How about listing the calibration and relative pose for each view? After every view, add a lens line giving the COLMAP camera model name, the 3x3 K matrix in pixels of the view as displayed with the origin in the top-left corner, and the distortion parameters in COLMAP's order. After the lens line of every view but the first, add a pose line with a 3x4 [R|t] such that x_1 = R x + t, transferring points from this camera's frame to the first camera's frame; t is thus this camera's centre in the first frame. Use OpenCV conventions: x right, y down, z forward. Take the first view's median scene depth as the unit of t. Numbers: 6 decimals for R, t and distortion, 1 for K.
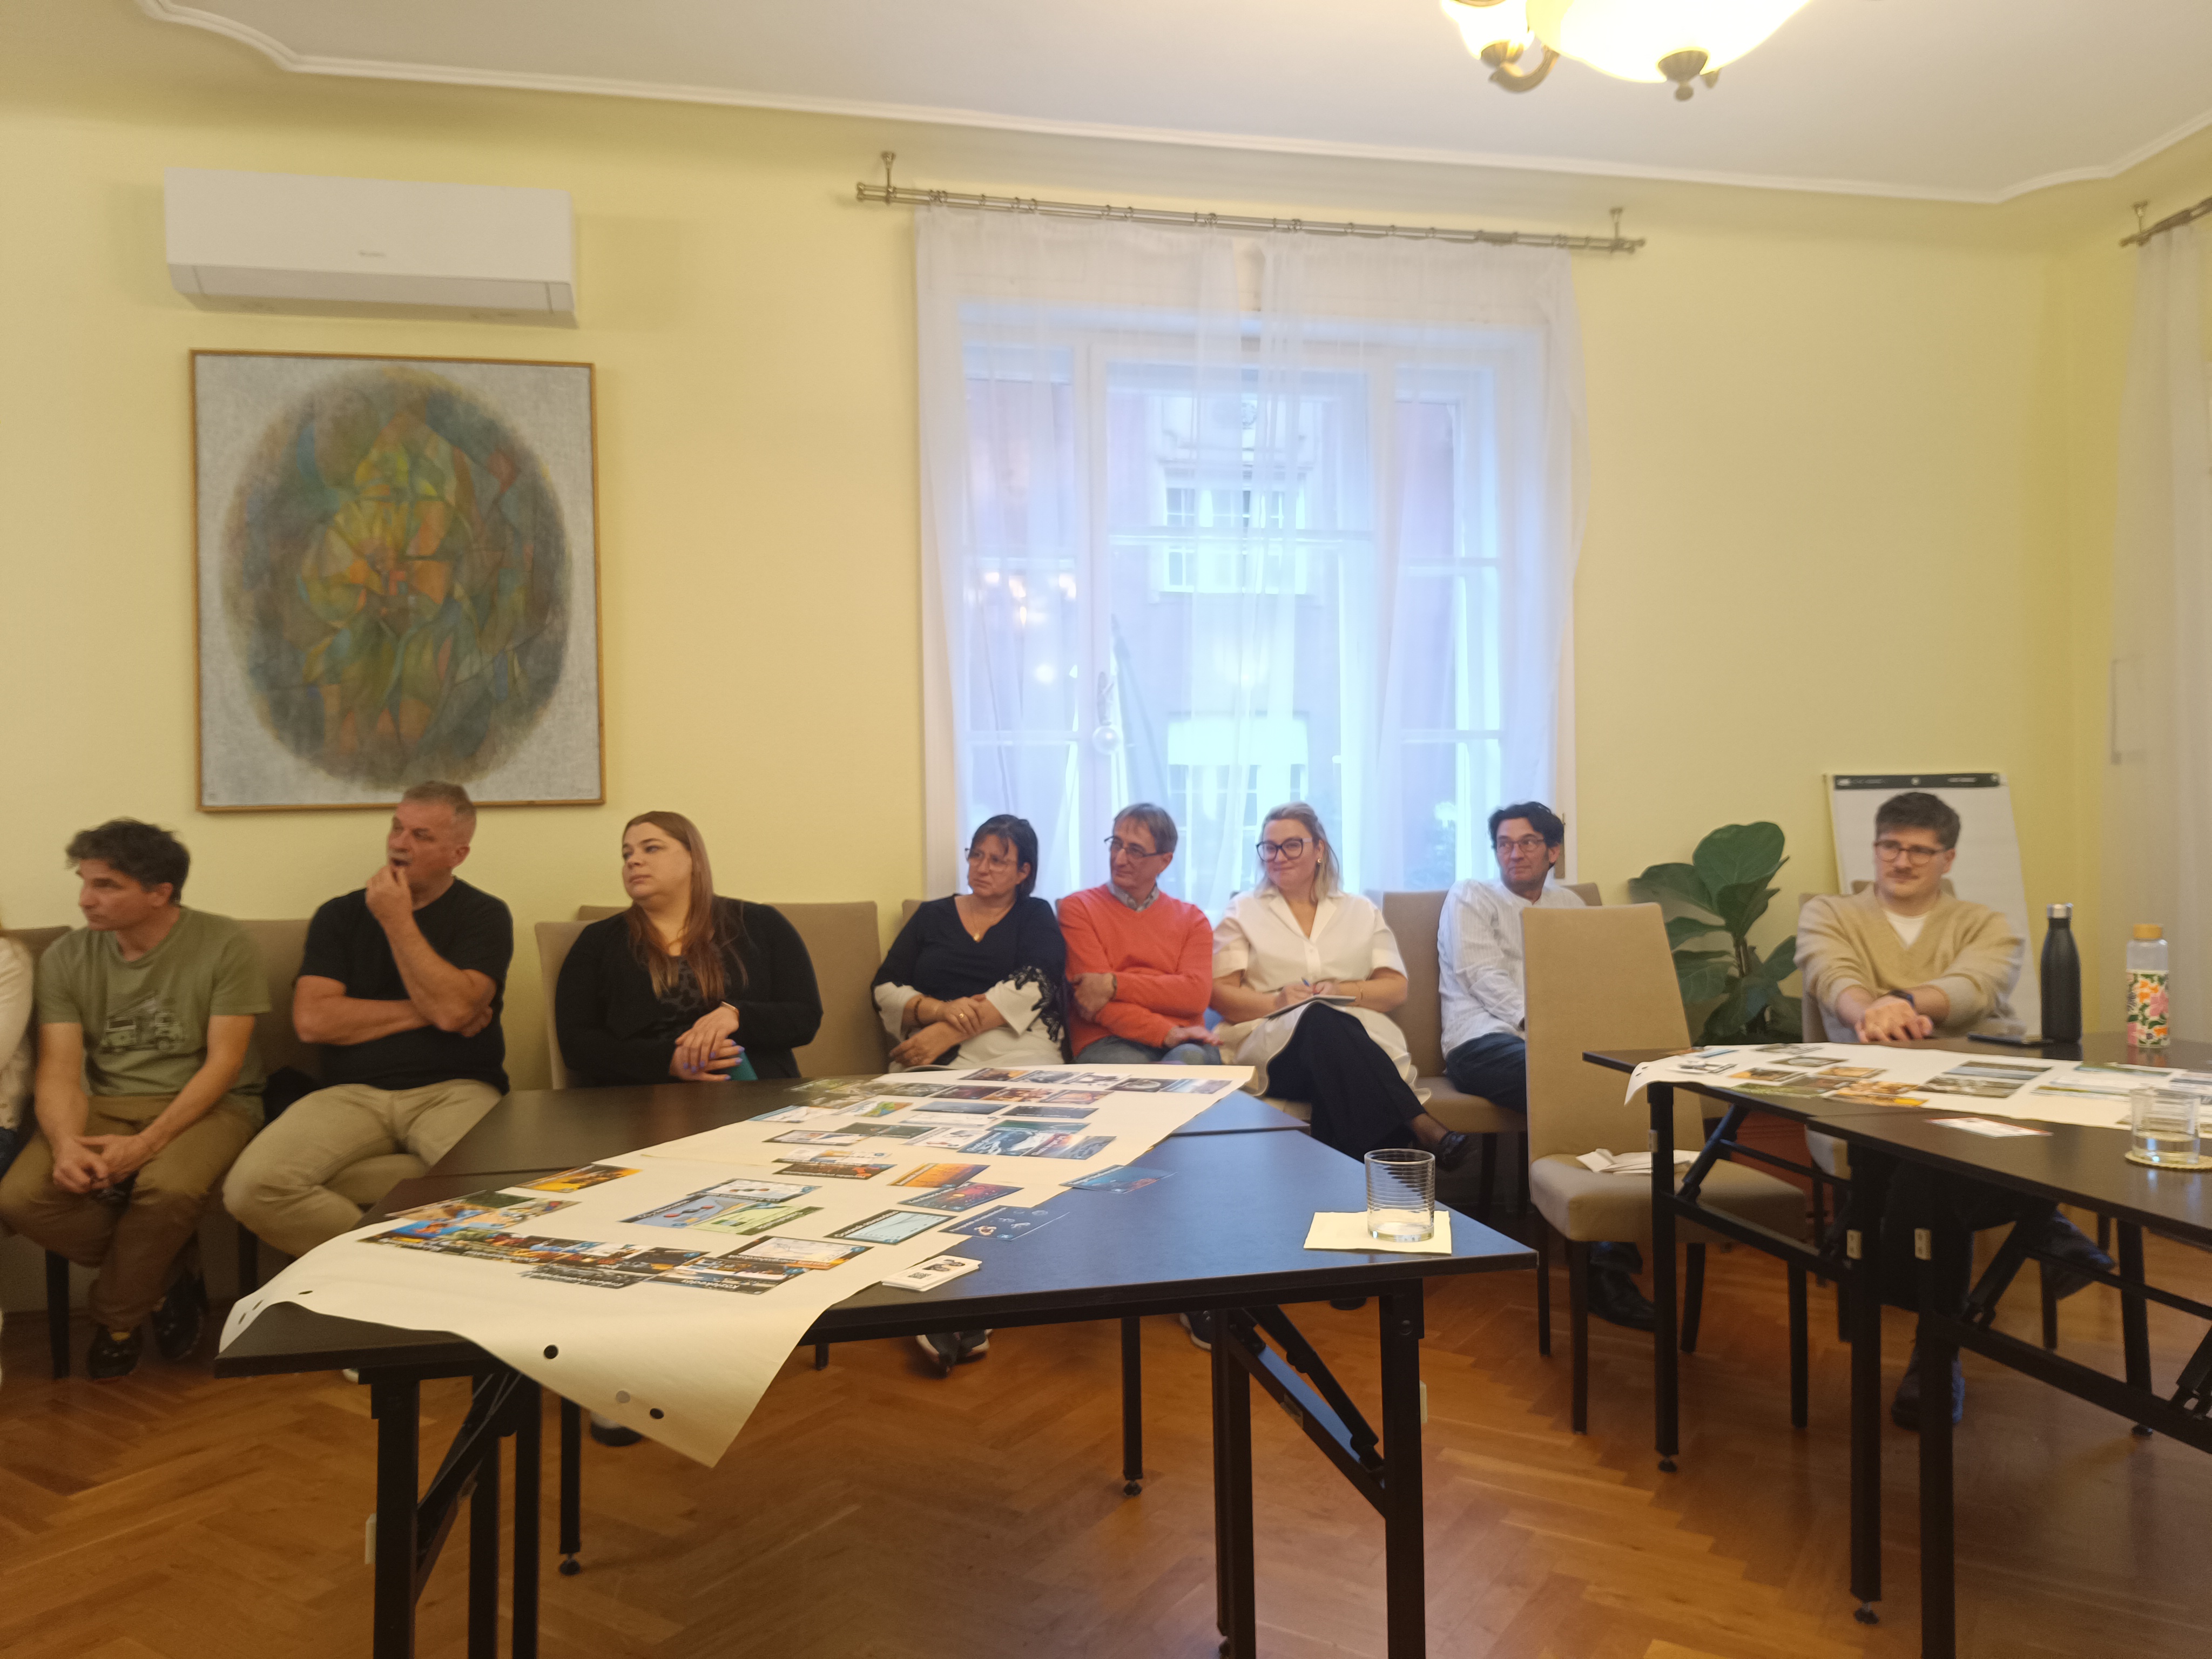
lens RADIAL K [[1560.9, 0, 1095.0], [0, 1560.9, 828.0], [0, 0, 1]] dist [0.035453, -0.044972]
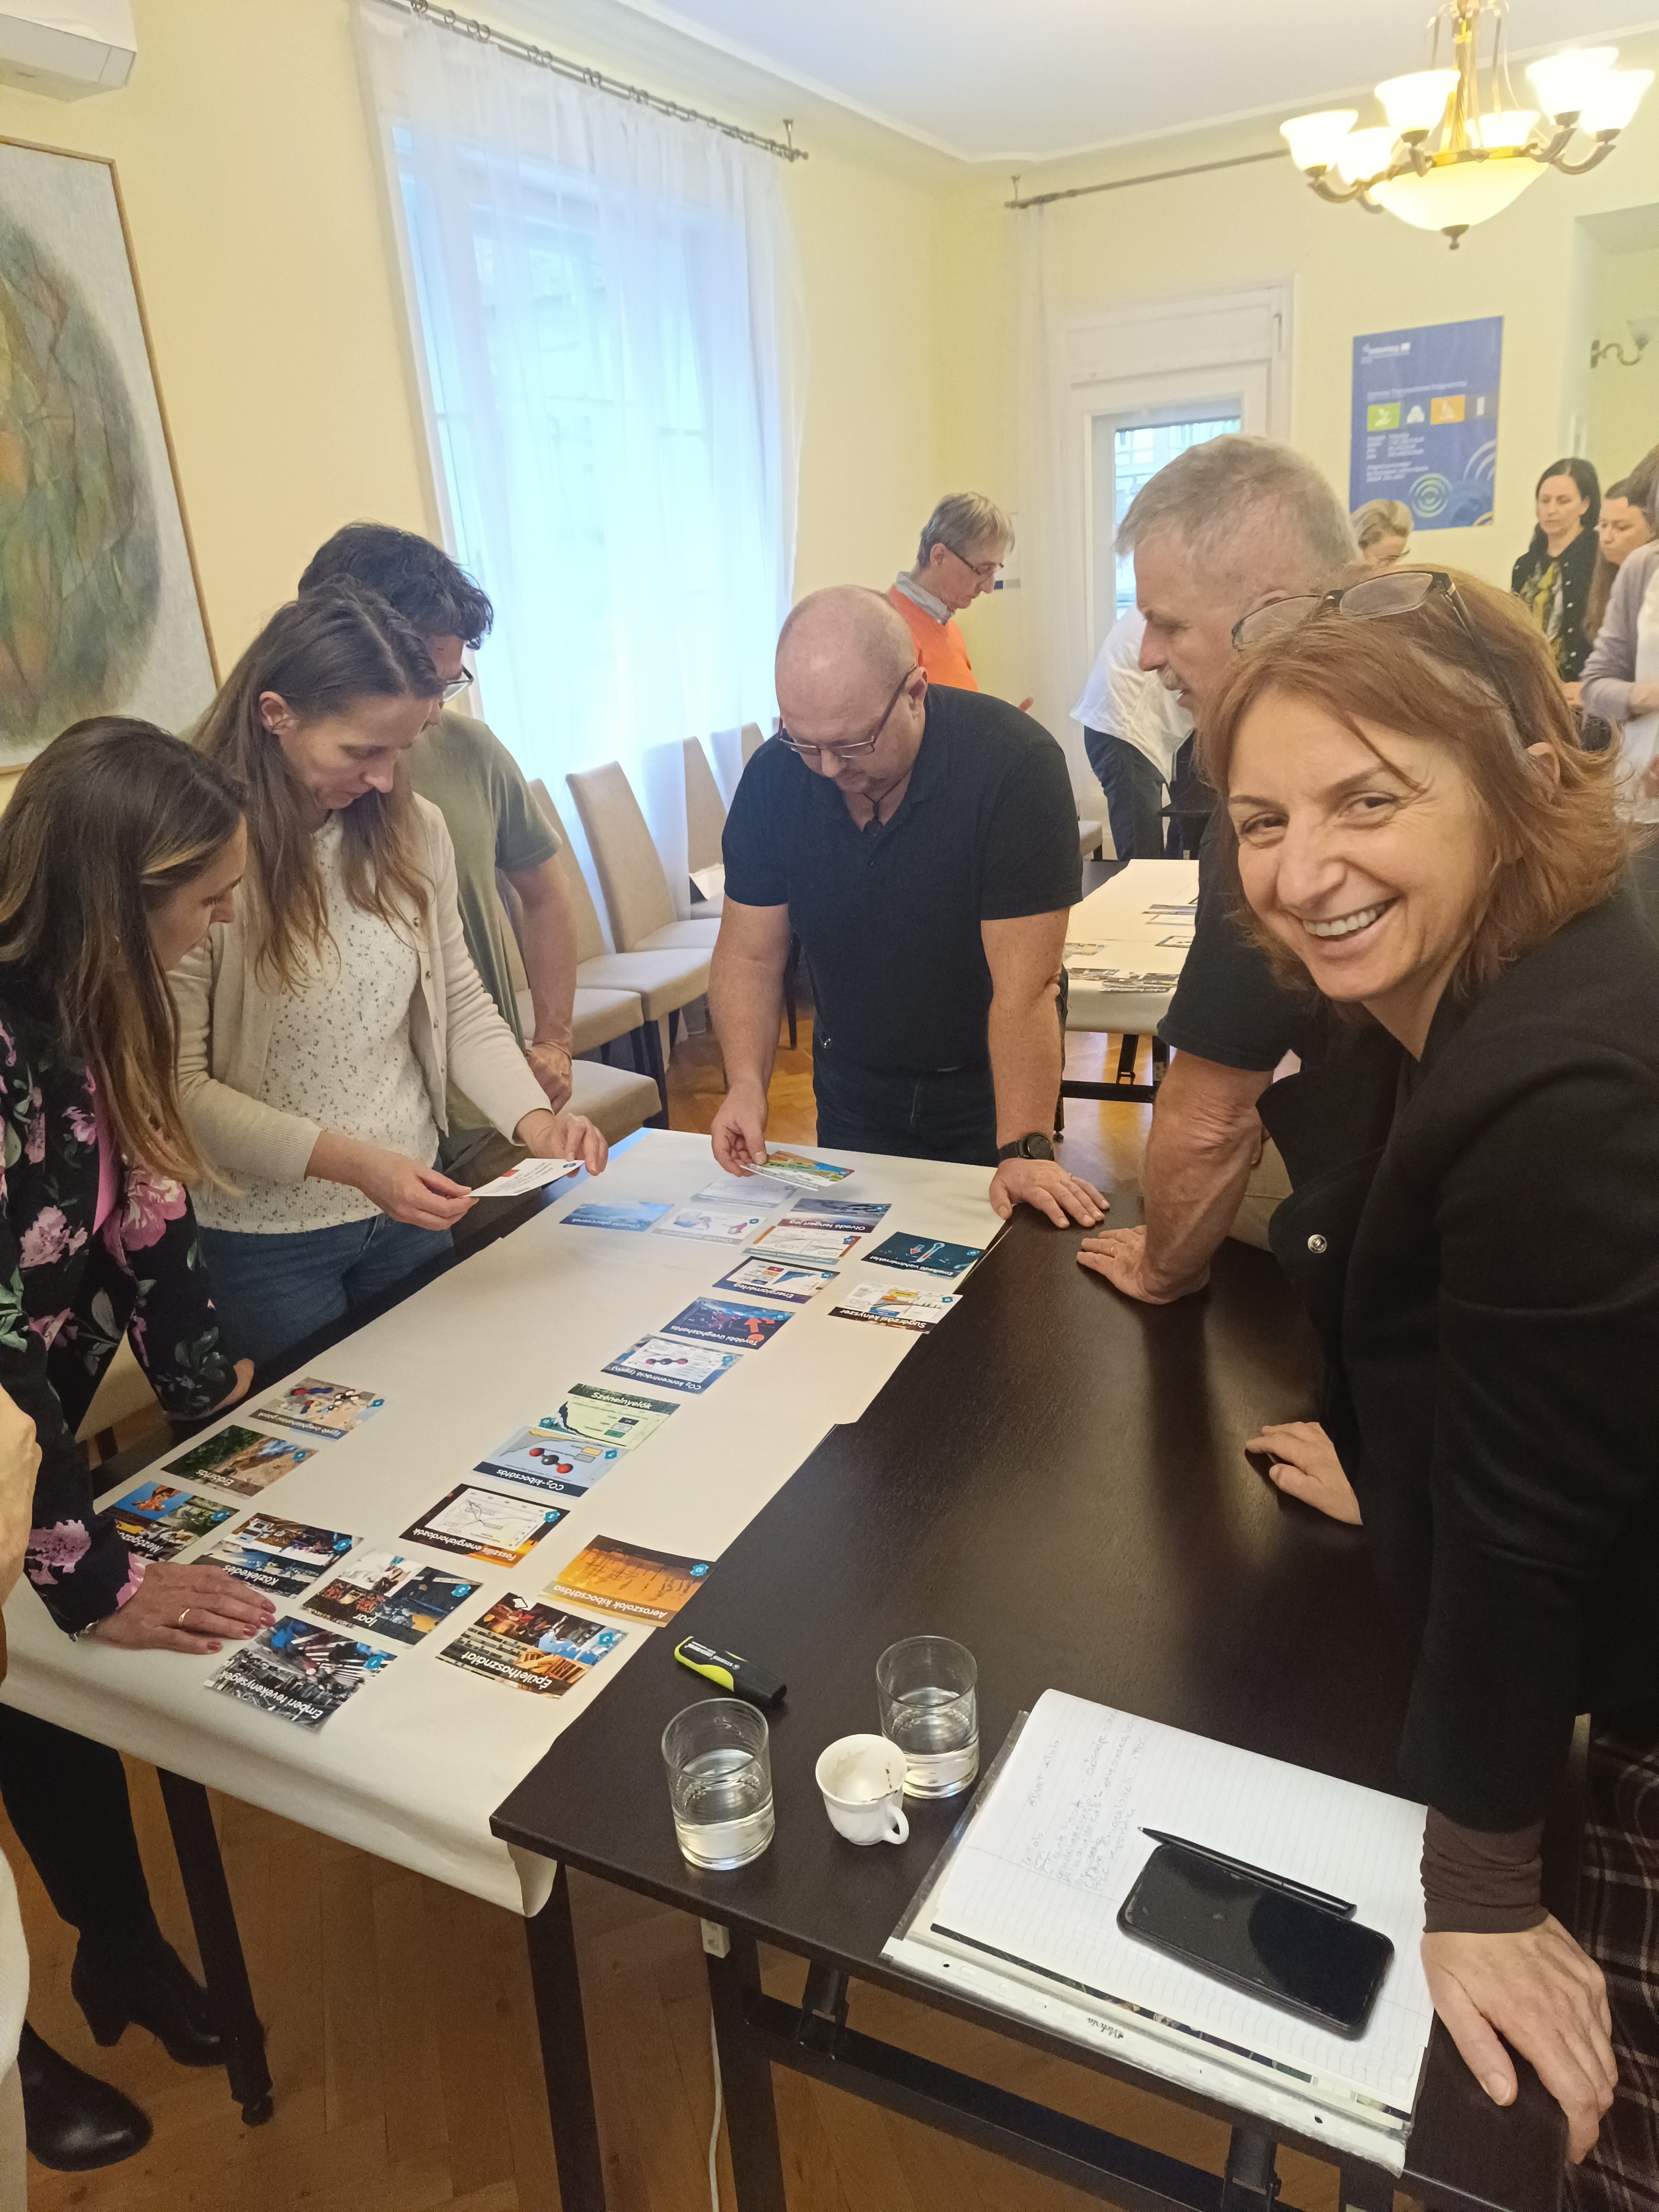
lens RADIAL K [[1560.9, 0, 823.6], [0, 1560.9, 1103.3], [0, 0, 1]] dist [0.035453, -0.044972]
pose [[0.598901, -0.298039, 0.743297, -2.247946], [0.060362, 0.942326, 0.329208, -0.239545], [-0.798545, -0.152296, 0.582351, 0.503182]]
